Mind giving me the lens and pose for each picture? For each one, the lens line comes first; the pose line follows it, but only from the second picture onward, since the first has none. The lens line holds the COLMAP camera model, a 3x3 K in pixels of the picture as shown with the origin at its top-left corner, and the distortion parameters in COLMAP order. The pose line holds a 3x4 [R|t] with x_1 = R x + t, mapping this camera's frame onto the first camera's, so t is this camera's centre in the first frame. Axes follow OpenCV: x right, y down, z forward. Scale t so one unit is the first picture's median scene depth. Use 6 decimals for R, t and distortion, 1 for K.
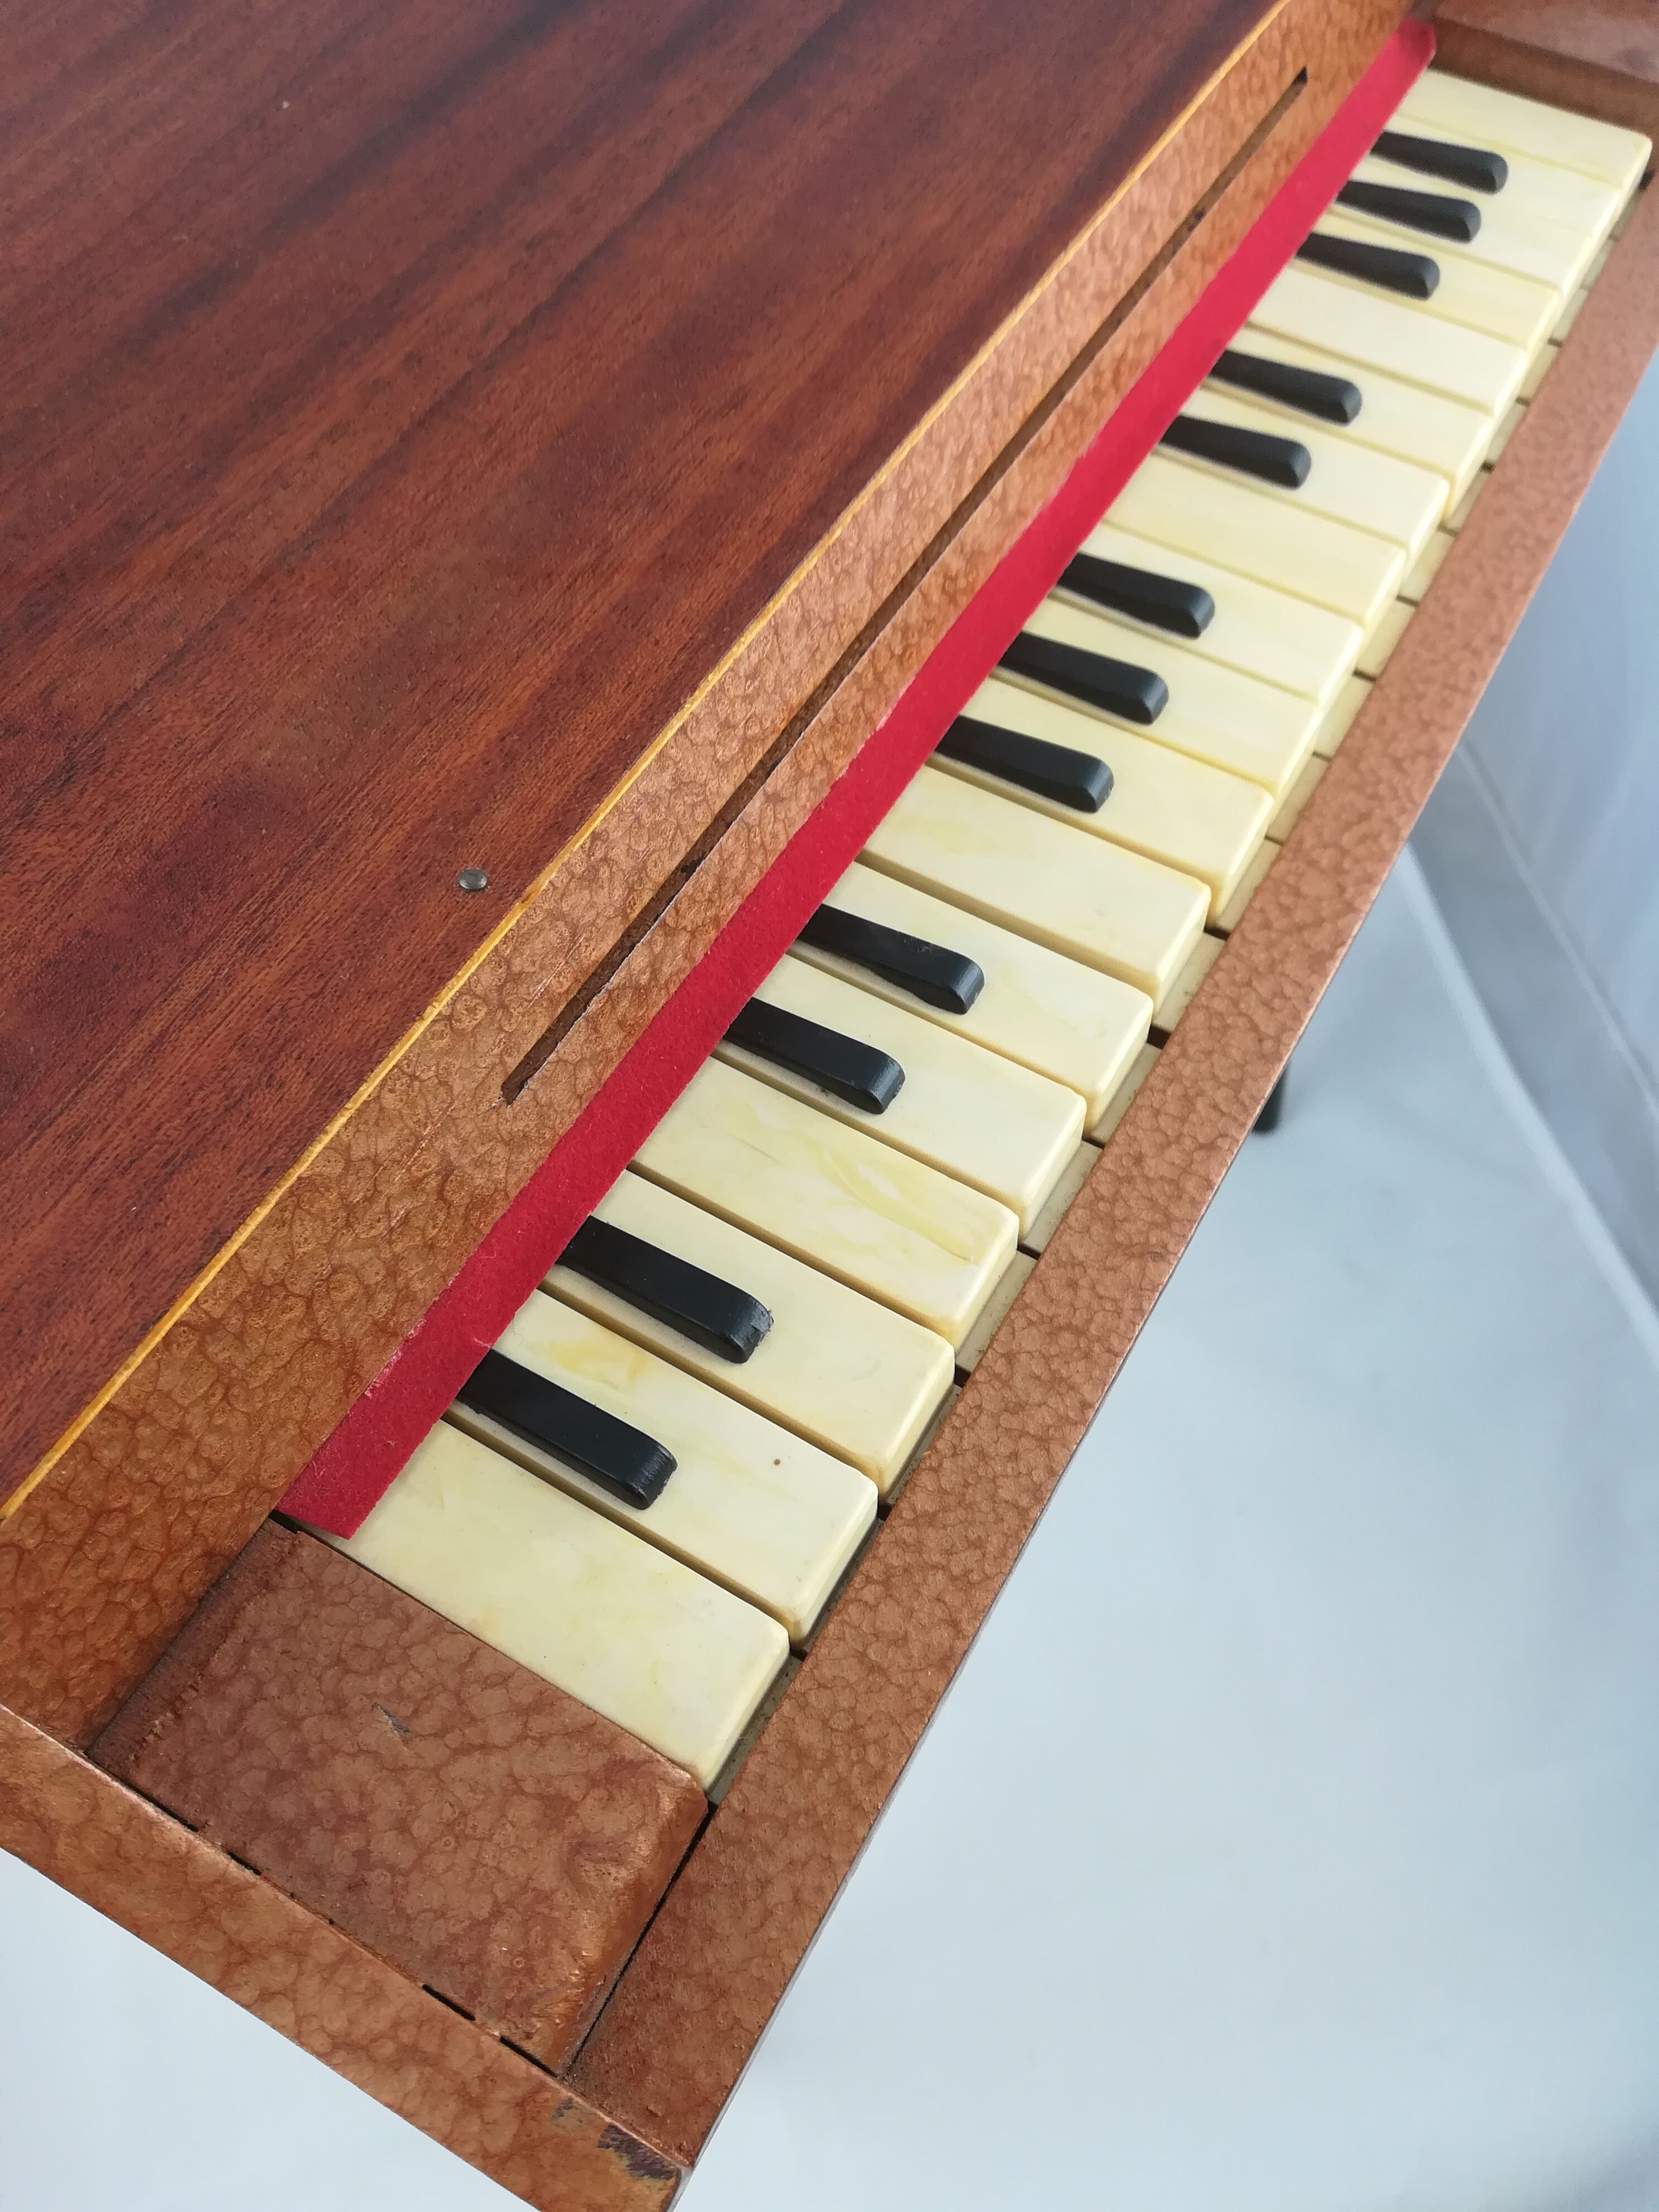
lens RADIAL K [[1776.5, 0, 829.5], [0, 1776.5, 1106.0], [0, 0, 1]] dist [0.048653, -0.112419]
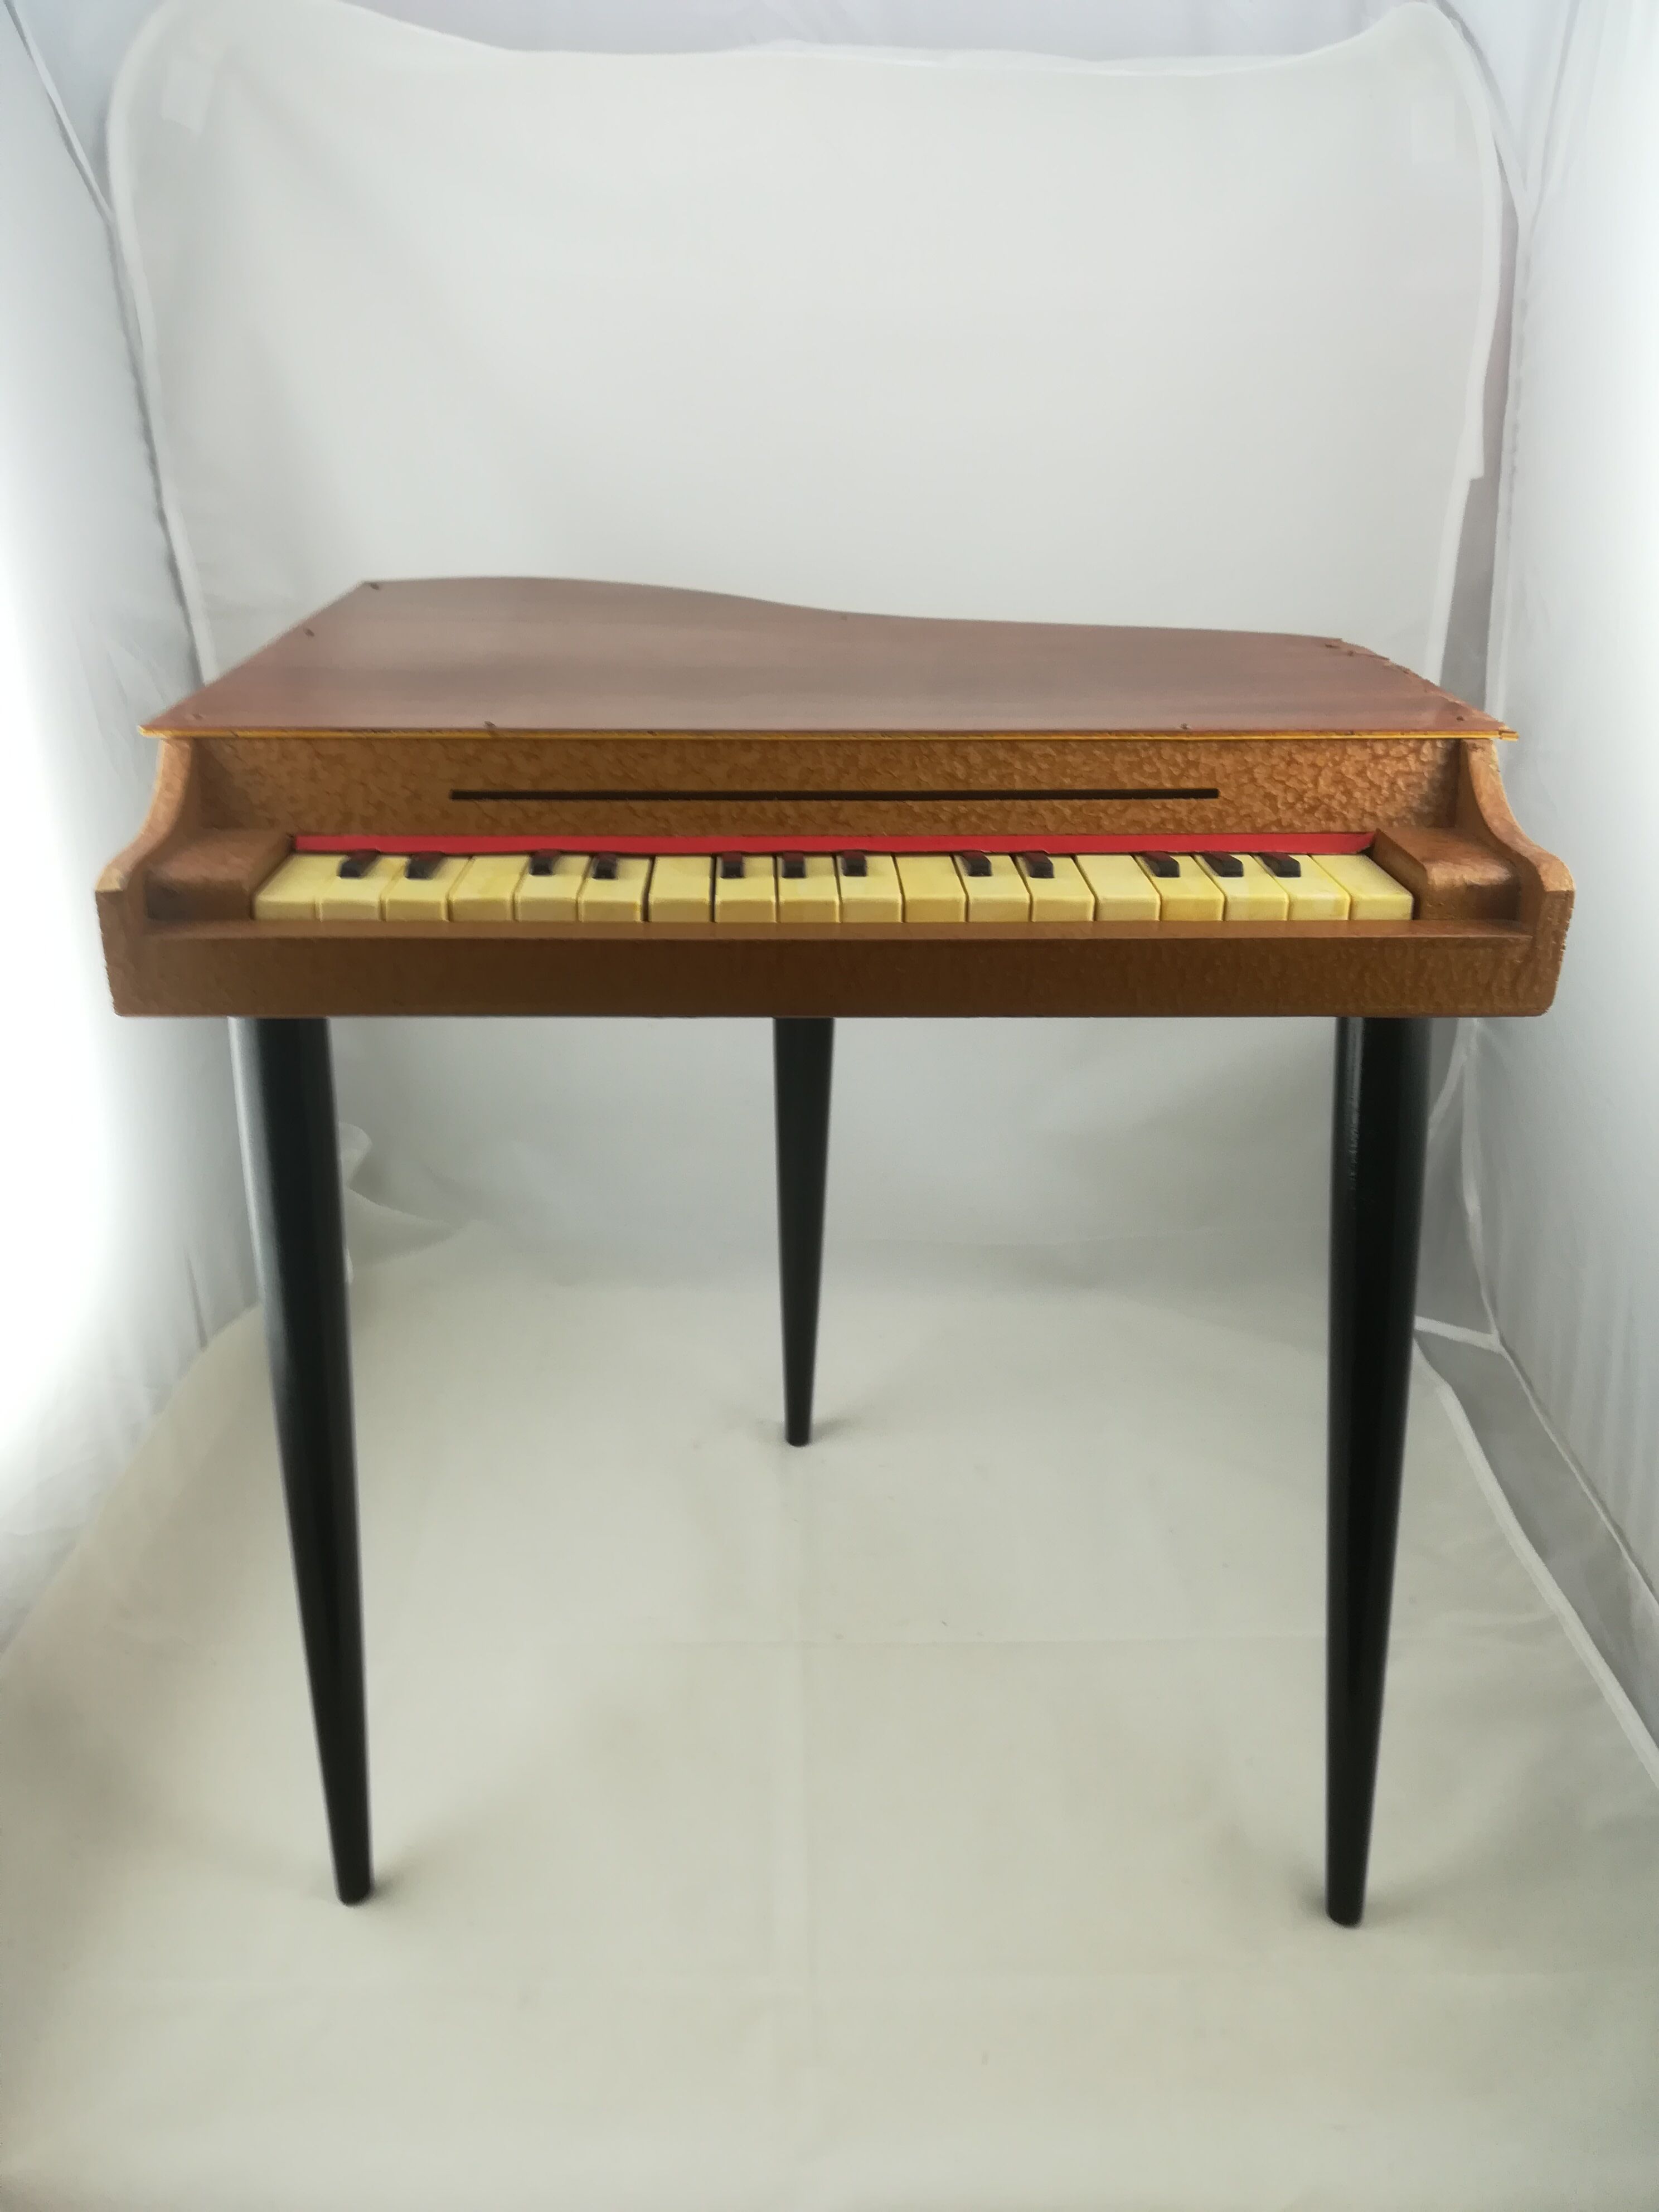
lens RADIAL K [[1776.5, 0, 829.5], [0, 1776.5, 1106.0], [0, 0, 1]] dist [0.048653, -0.112419]
pose [[0.520477, 0.316385, -0.793098, 2.385411], [-0.729860, 0.646920, -0.220905, 0.469761], [0.443180, 0.693827, 0.567624, 0.015238]]
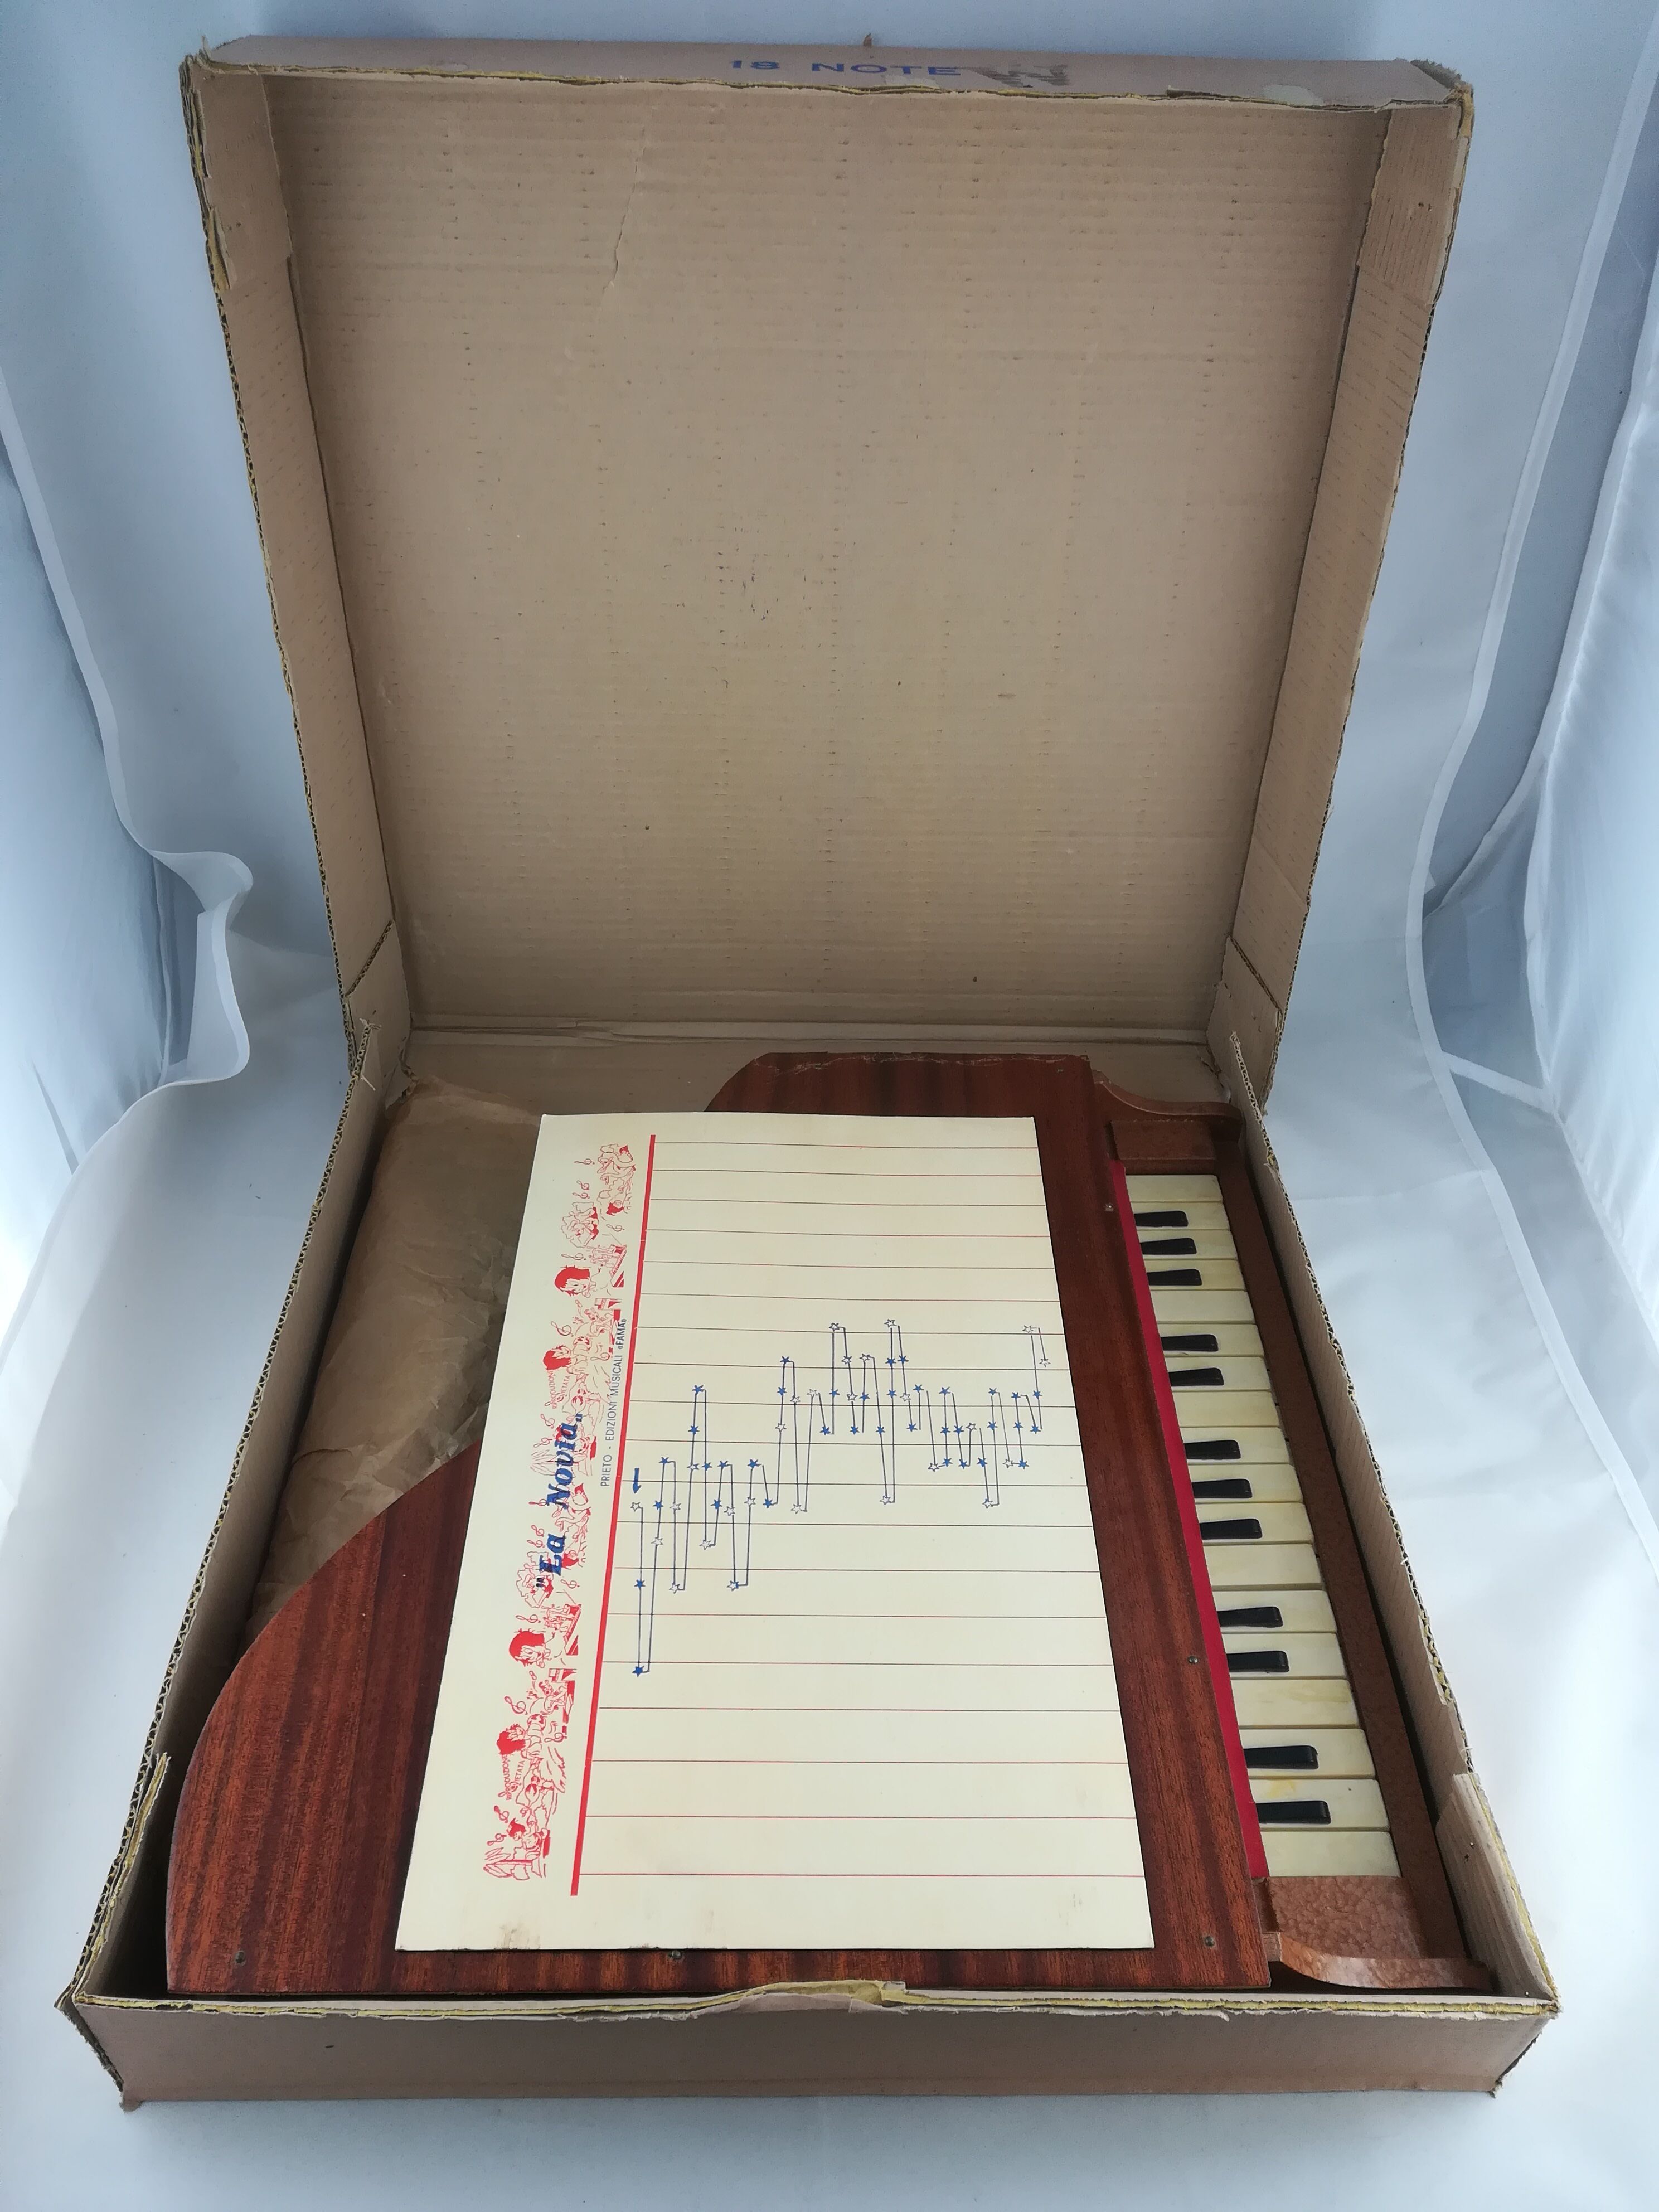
lens RADIAL K [[1776.5, 0, 829.5], [0, 1776.5, 1106.0], [0, 0, 1]] dist [0.048653, -0.112419]
pose [[0.855654, -0.352016, 0.379396, -1.478594], [0.444654, 0.875133, -0.190853, -0.613863], [-0.264839, 0.332004, 0.905336, -1.863251]]
